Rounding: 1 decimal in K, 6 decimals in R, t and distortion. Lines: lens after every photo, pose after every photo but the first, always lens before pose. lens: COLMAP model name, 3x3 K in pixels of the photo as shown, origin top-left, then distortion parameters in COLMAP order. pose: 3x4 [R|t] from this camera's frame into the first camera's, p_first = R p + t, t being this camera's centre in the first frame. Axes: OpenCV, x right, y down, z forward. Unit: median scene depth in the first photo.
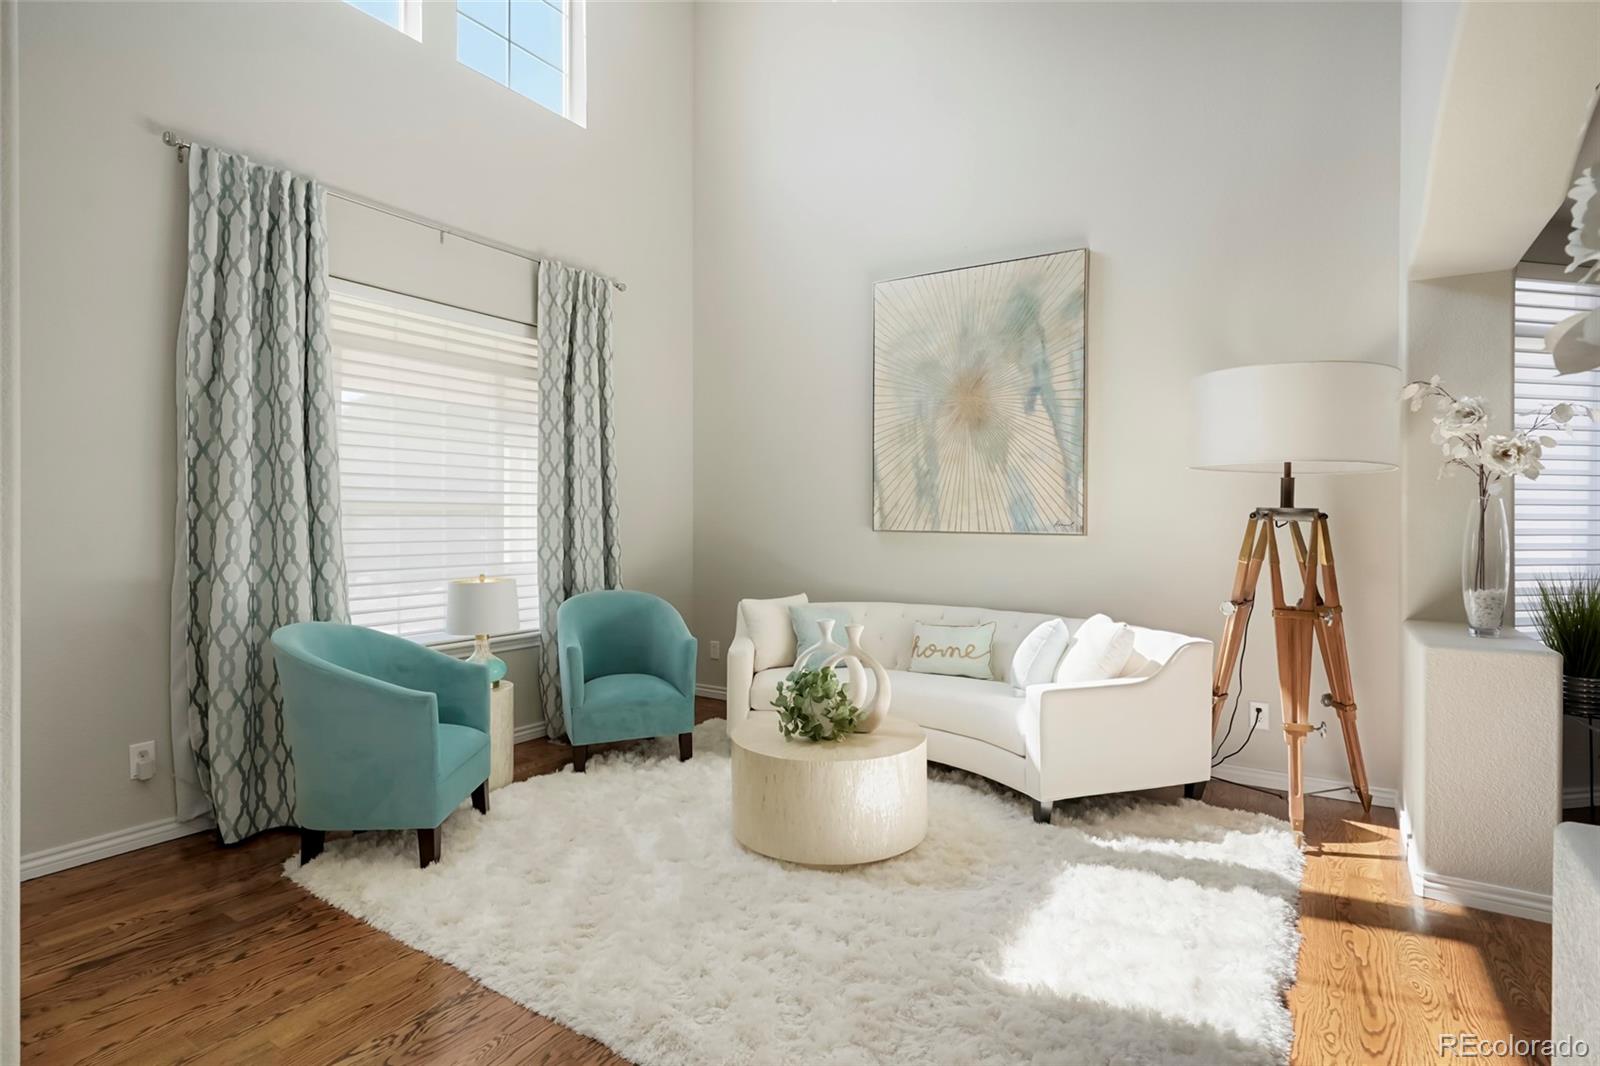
lens RADIAL K [[824.6, 0, 798.5], [0, 824.6, 509.6], [0, 0, 1]] dist [-0.002843, -0.000070]
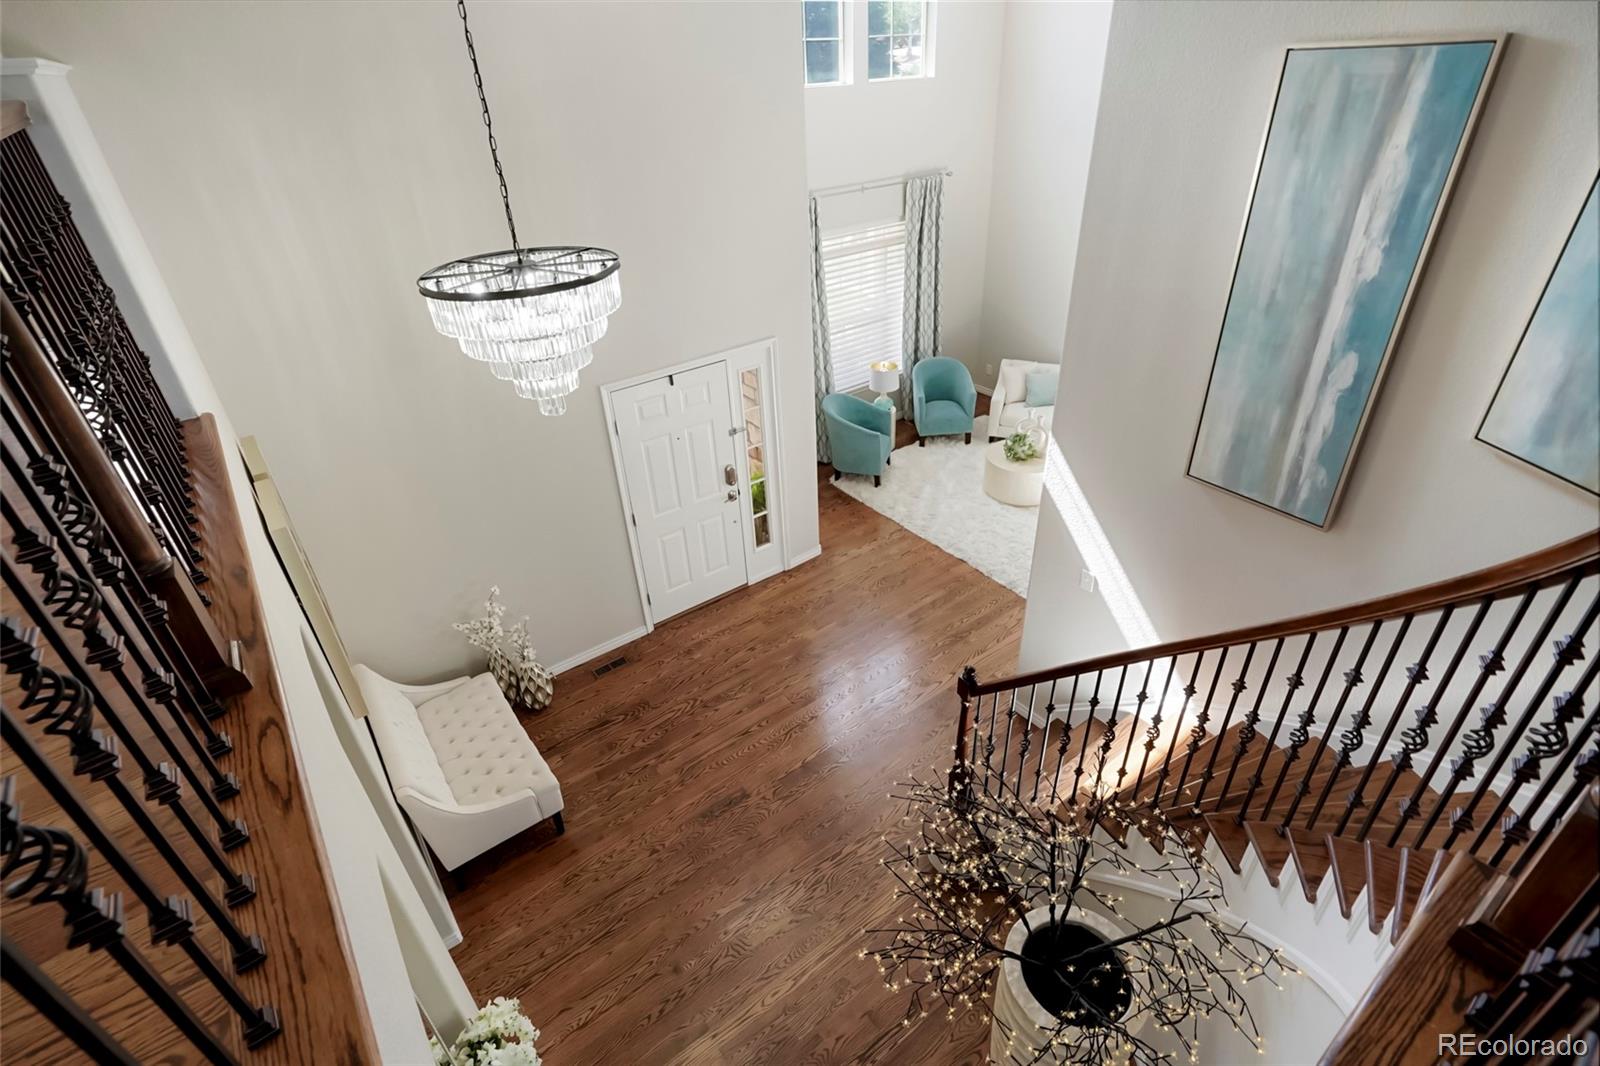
lens RADIAL K [[780.8, 0, 800.0], [0, 780.8, 518.4], [0, 0, 1]] dist [-0.004020, 0.000978]
pose [[0.941528, 0.142851, -0.305154, 0.103154], [0.039233, 0.853033, 0.520380, -0.597231], [0.334643, -0.501924, 0.797550, -0.882458]]
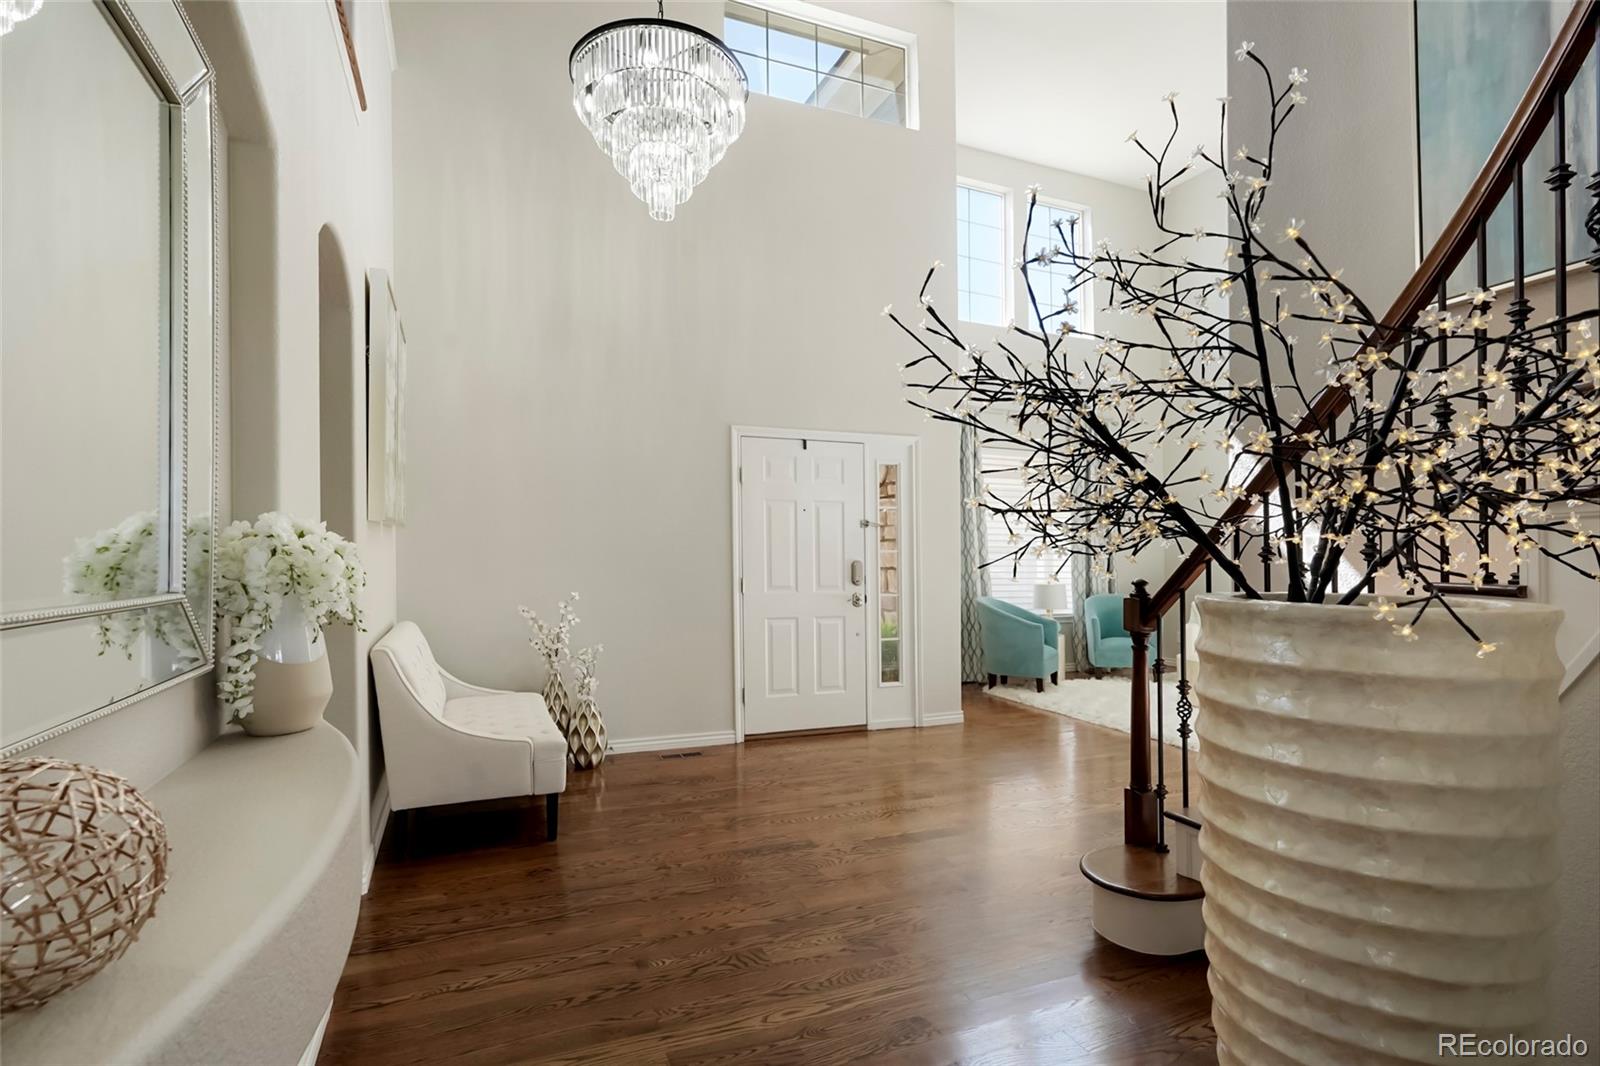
lens RADIAL K [[780.8, 0, 790.6], [0, 780.8, 545.6], [0, 0, 1]] dist [-0.004020, 0.000978]
pose [[0.828254, -0.009639, -0.560270, 0.156186], [0.004099, 0.999930, -0.011144, 0.006972], [0.560338, 0.006933, 0.828235, -0.862885]]
